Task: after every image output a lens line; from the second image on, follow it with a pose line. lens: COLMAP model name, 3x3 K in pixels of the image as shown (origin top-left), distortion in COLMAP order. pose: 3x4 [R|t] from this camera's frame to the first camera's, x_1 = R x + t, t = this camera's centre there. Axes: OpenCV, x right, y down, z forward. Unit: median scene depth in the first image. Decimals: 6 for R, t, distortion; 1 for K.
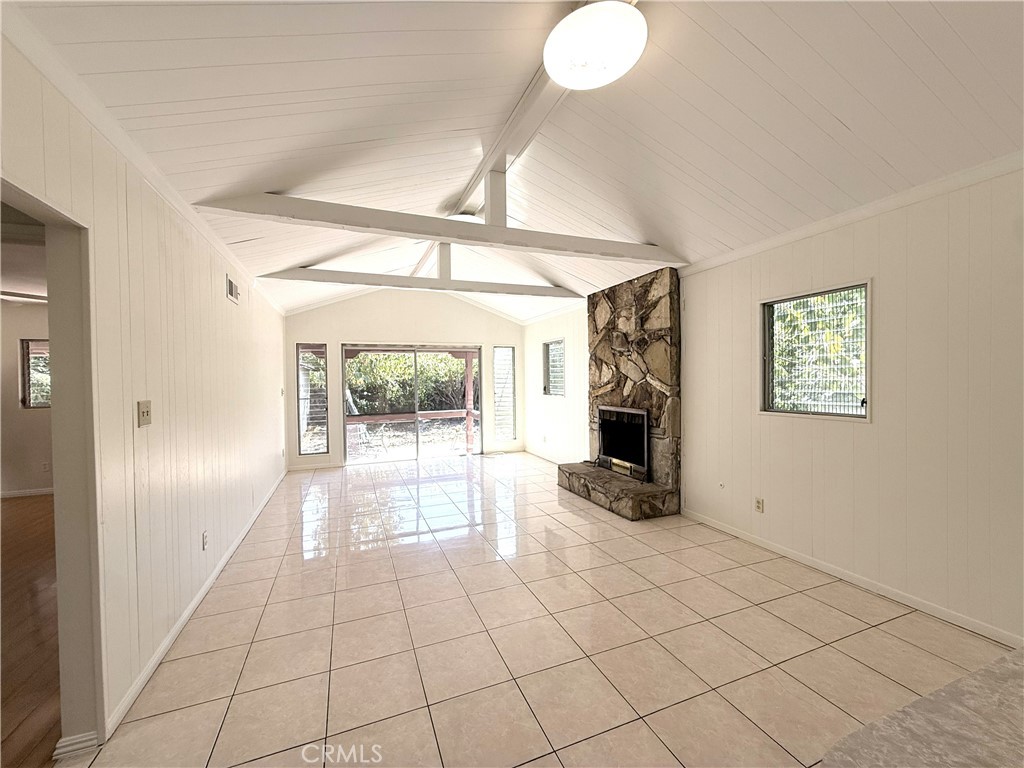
lens RADIAL K [[411.0, 0, 511.3], [0, 411.0, 384.5], [0, 0, 1]] dist [0.001621, 0.000281]
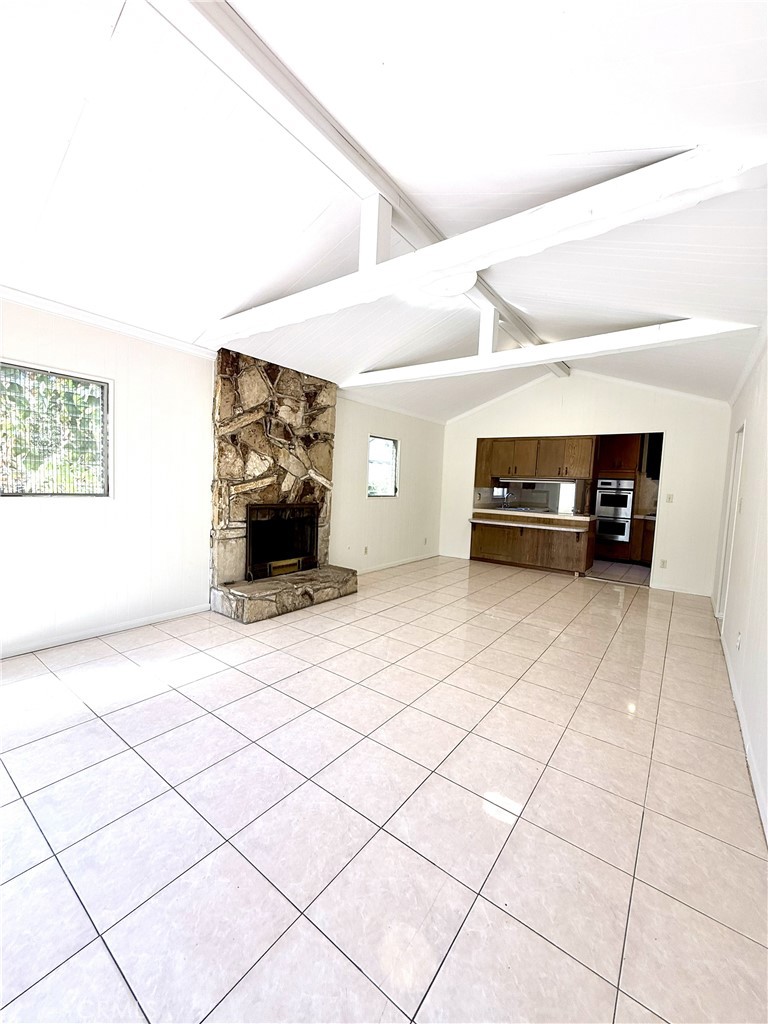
lens RADIAL K [[411.0, 0, 384.5], [0, 411.0, 509.2], [0, 0, 1]] dist [0.001621, 0.000281]
pose [[-0.527653, -0.064979, 0.846971, -0.658213], [-0.022192, 0.997784, 0.062723, 0.004905], [-0.849170, 0.014300, -0.527926, 1.335920]]
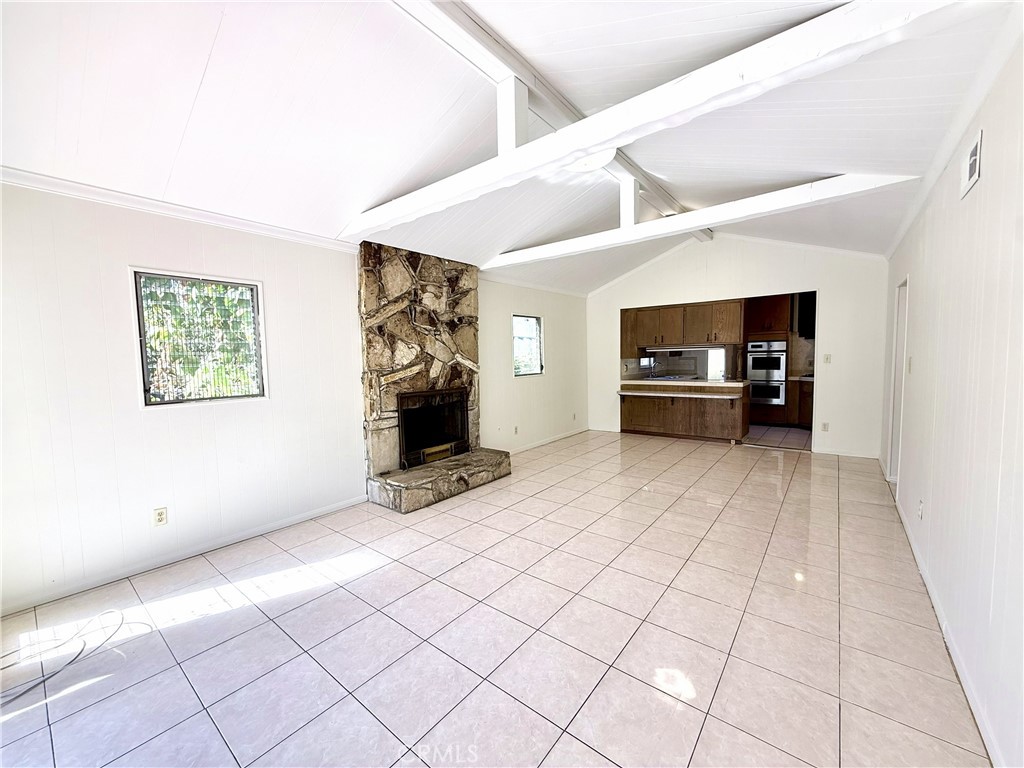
lens RADIAL K [[411.0, 0, 511.3], [0, 411.0, 384.5], [0, 0, 1]] dist [0.001621, 0.000281]
pose [[-0.495167, -0.032779, 0.868179, -0.645118], [0.042146, 0.997205, 0.061689, -0.007360], [-0.867775, 0.067137, -0.492402, 1.342331]]
